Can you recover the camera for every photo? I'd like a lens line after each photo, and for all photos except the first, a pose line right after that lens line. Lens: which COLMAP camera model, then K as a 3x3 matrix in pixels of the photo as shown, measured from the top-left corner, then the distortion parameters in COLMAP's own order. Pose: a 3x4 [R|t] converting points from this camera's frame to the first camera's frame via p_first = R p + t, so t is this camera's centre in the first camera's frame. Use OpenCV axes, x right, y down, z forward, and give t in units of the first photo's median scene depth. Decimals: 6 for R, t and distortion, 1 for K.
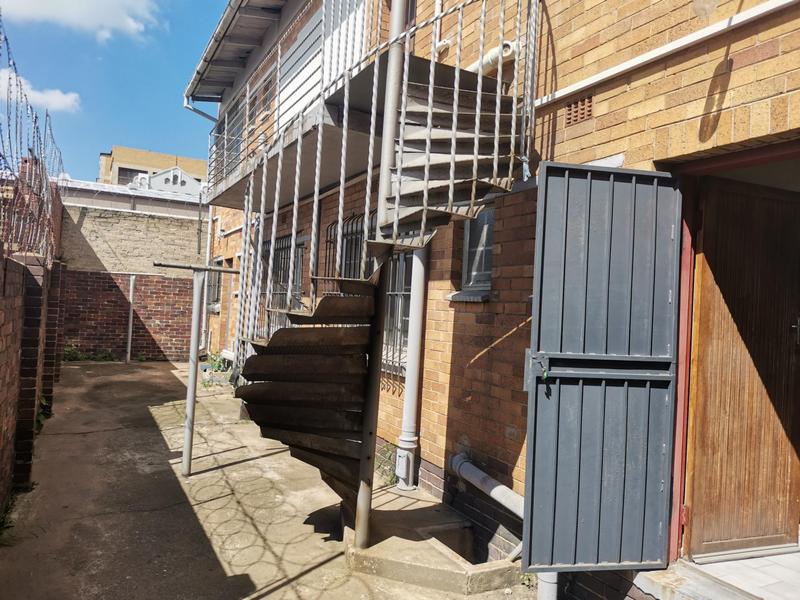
lens RADIAL K [[597.2, 0, 400.0], [0, 597.2, 300.0], [0, 0, 1]] dist [0.072669, -0.088613]
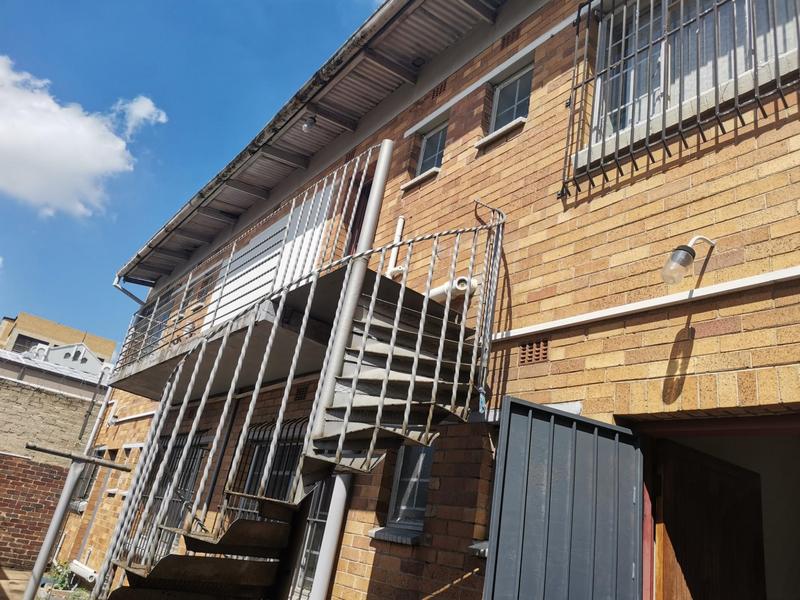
lens RADIAL K [[597.2, 0, 400.0], [0, 597.2, 300.0], [0, 0, 1]] dist [0.072669, -0.088613]
pose [[0.977726, 0.174442, 0.116710, -0.047003], [-0.122001, 0.924836, -0.360269, -0.009362], [-0.170784, 0.338006, 0.925519, 0.088808]]
